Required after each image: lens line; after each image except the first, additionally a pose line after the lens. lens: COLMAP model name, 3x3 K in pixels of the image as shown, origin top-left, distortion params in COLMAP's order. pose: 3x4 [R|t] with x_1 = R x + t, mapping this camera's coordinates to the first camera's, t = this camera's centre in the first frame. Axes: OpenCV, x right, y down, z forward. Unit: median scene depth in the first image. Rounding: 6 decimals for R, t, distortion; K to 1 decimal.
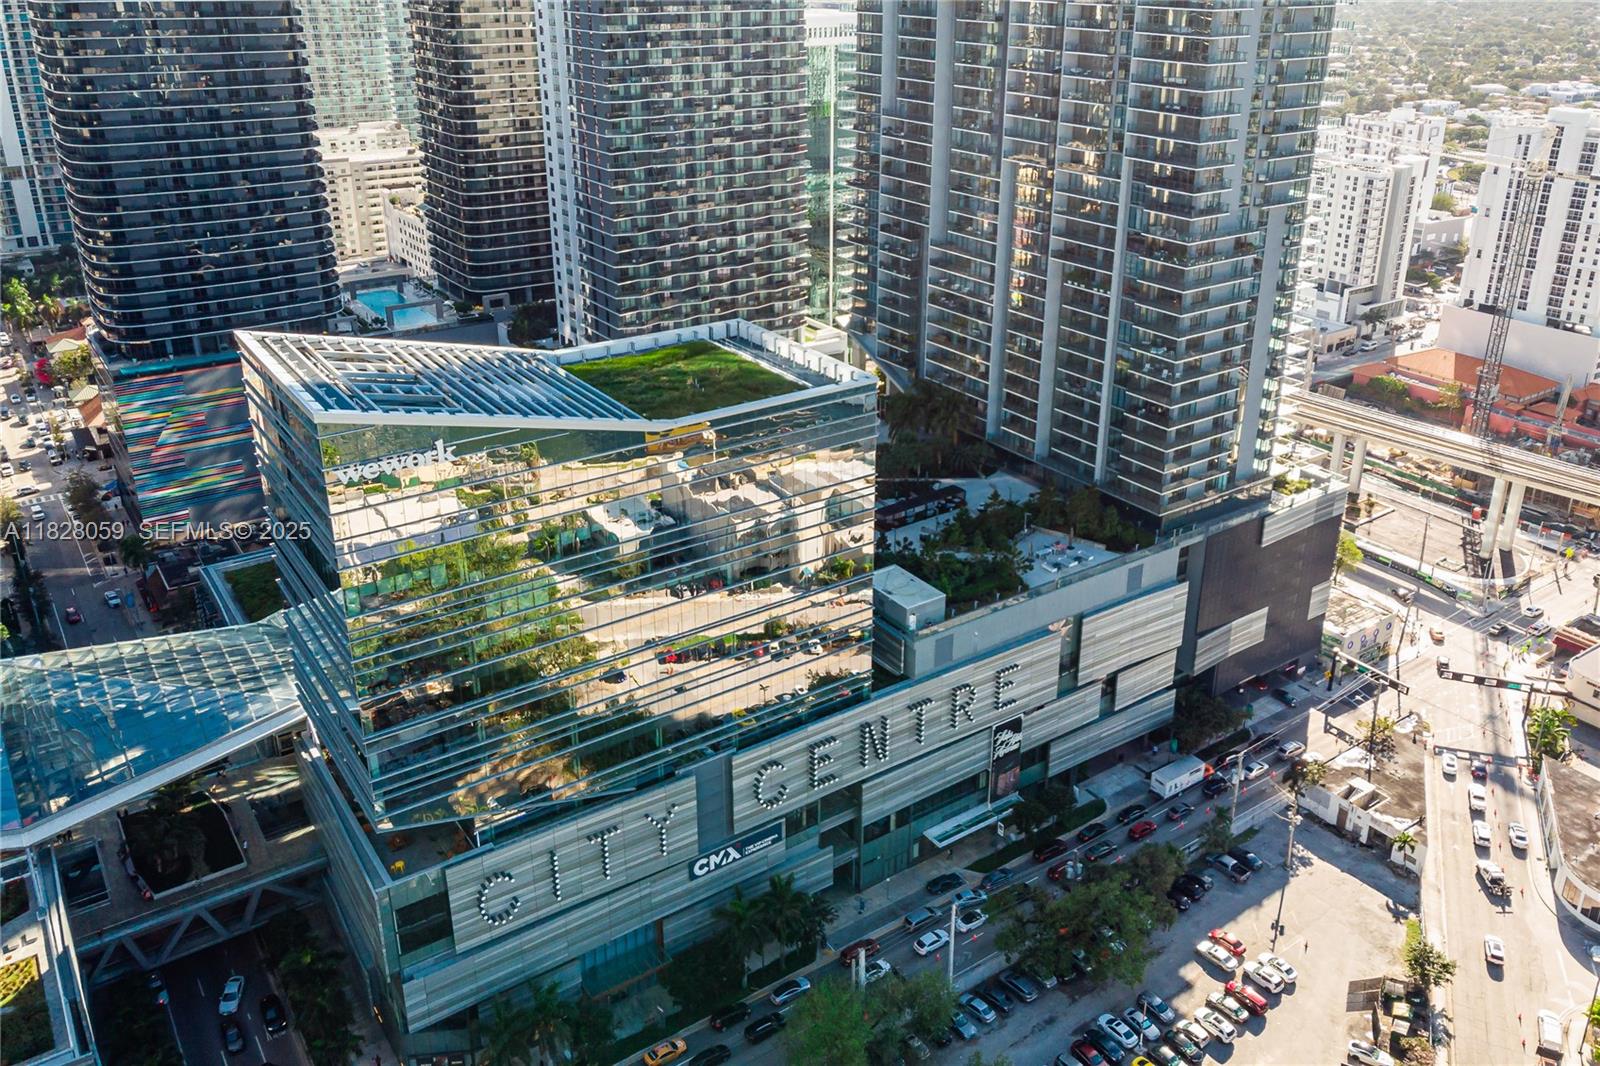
lens RADIAL K [[1266.8, 0, 813.0], [0, 1266.8, 466.5], [0, 0, 1]] dist [-0.008837, 0.004511]
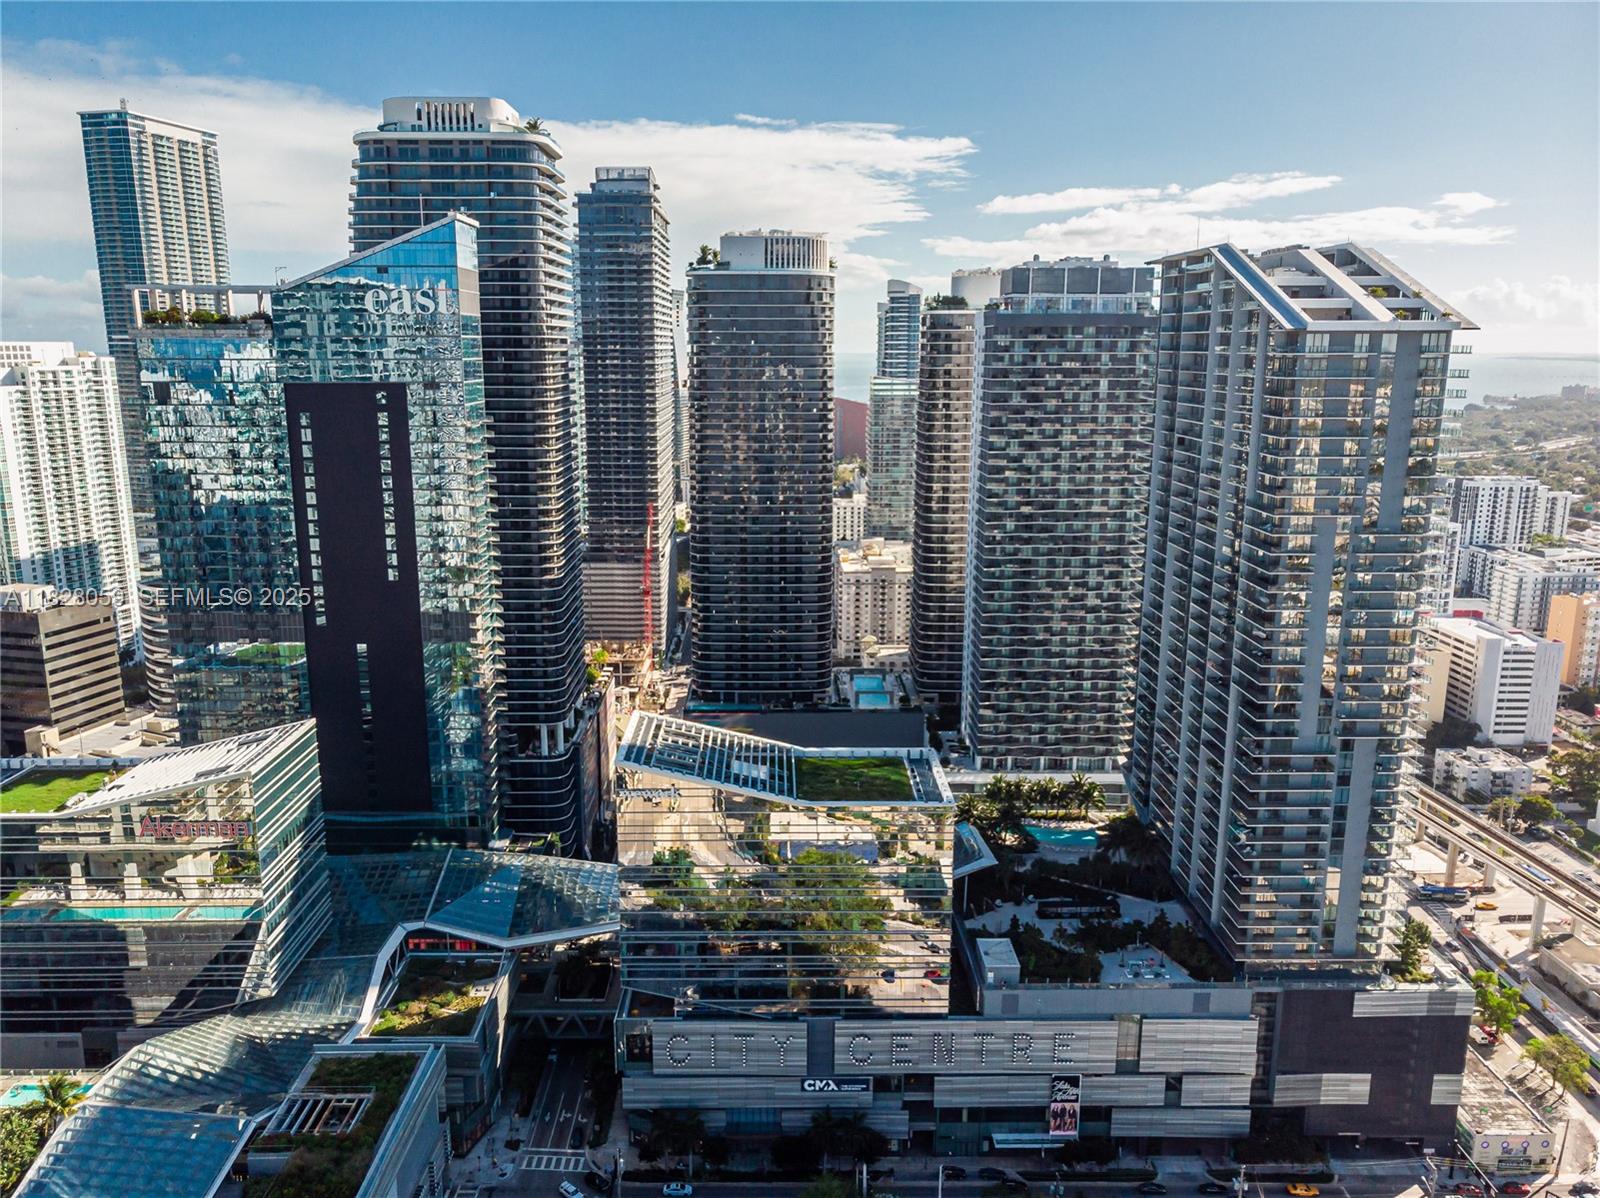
lens RADIAL K [[1174.2, 0, 771.3], [0, 1174.2, 608.1], [0, 0, 1]] dist [0.005985, 0.000723]
pose [[0.818633, 0.116570, -0.562363, 0.459107], [-0.212060, 0.971343, -0.107350, -0.070393], [0.533733, 0.207135, 0.819893, -0.261001]]
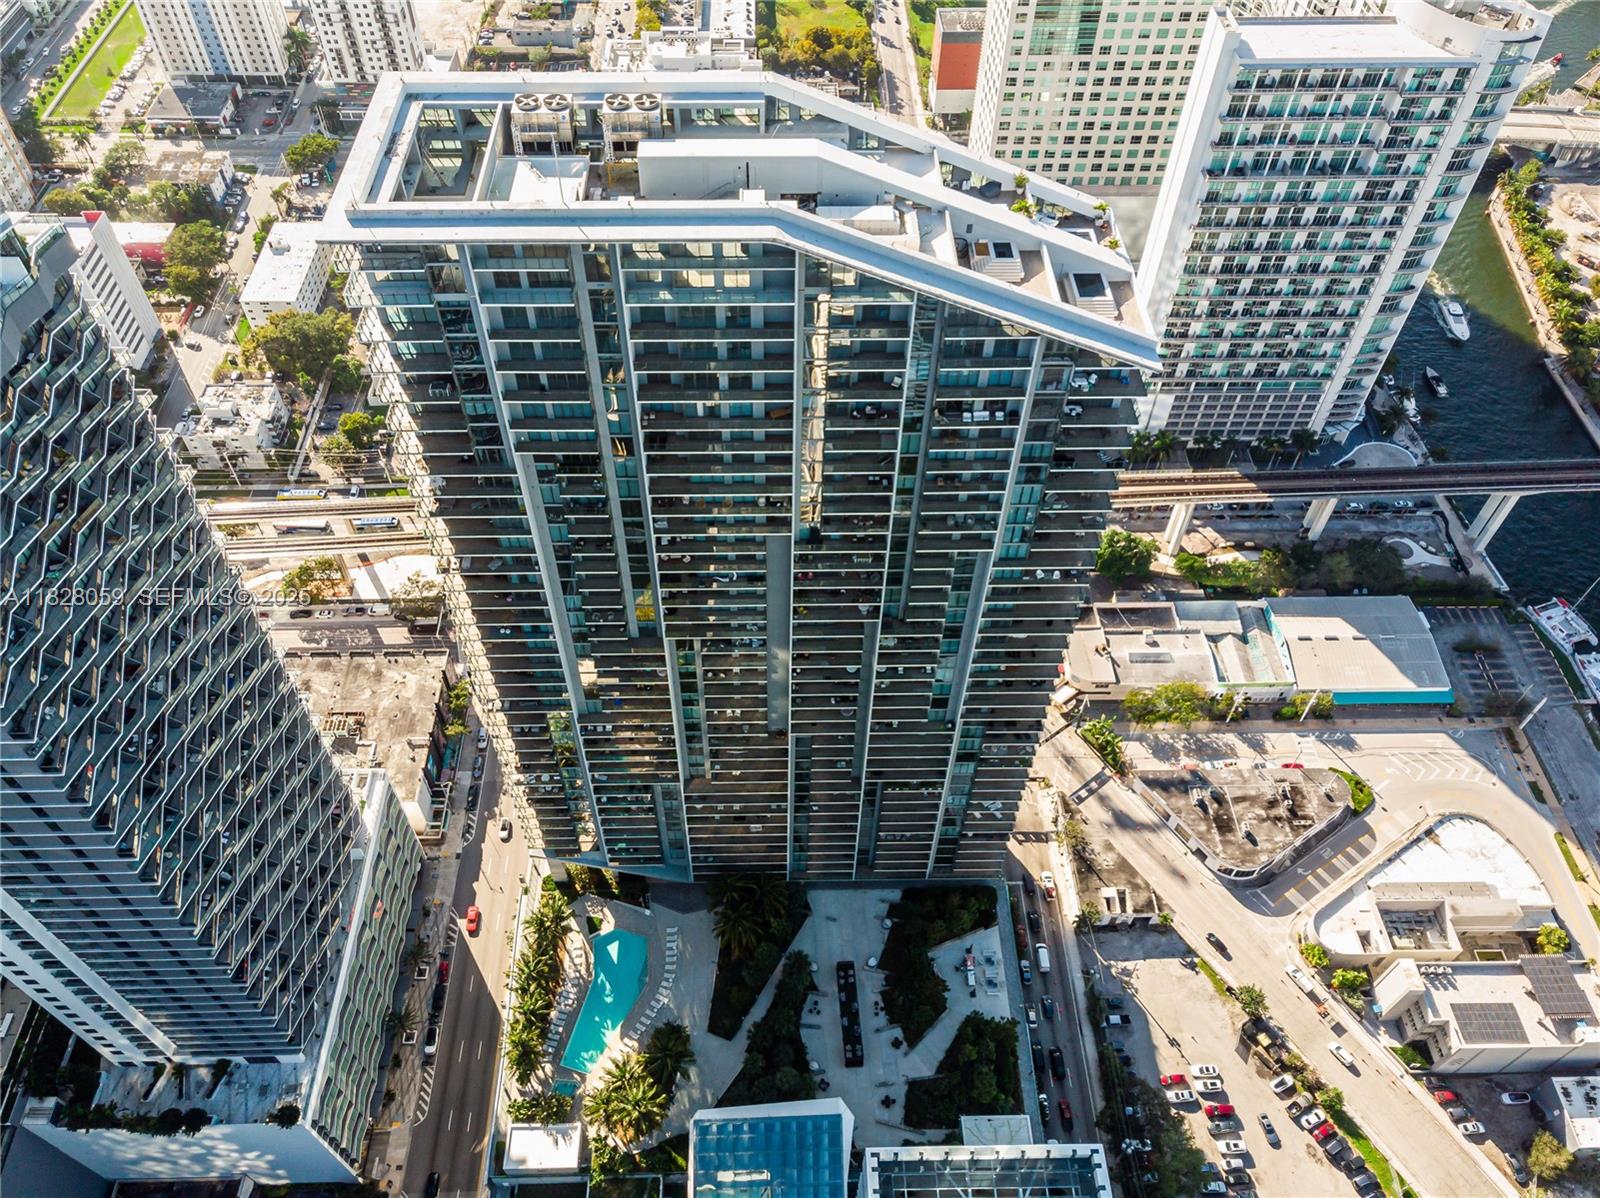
lens RADIAL K [[1182.1, 0, 771.1], [0, 1182.1, 599.0], [0, 0, 1]] dist [-0.050928, 0.079350]
pose [[0.555098, -0.643526, 0.527011, -0.240281], [0.315516, 0.749143, 0.582438, -0.792939], [-0.769621, -0.157029, 0.618891, 0.449520]]
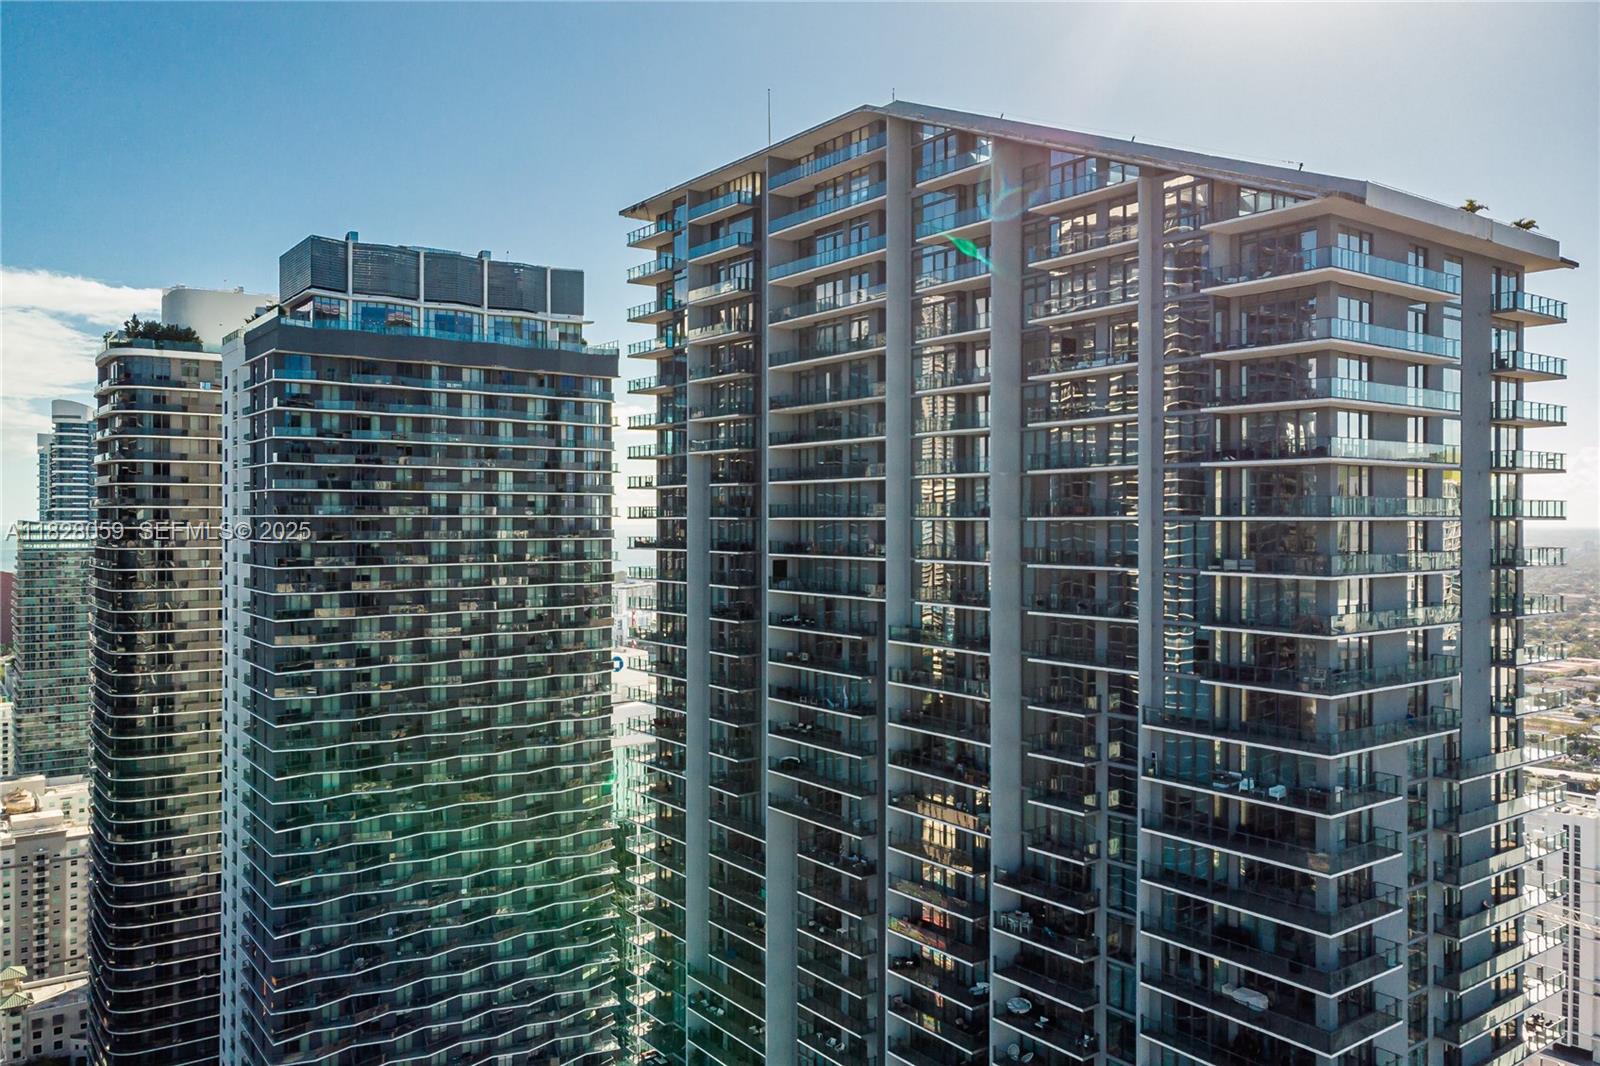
lens RADIAL K [[1186.4, 0, 769.9], [0, 1186.4, 525.2], [0, 0, 1]] dist [-0.002363, 0.010148]
pose [[0.999797, -0.004123, 0.019719, 0.086898], [0.011255, 0.926133, -0.377028, -0.276734], [-0.016708, 0.377173, 0.925992, 0.426621]]
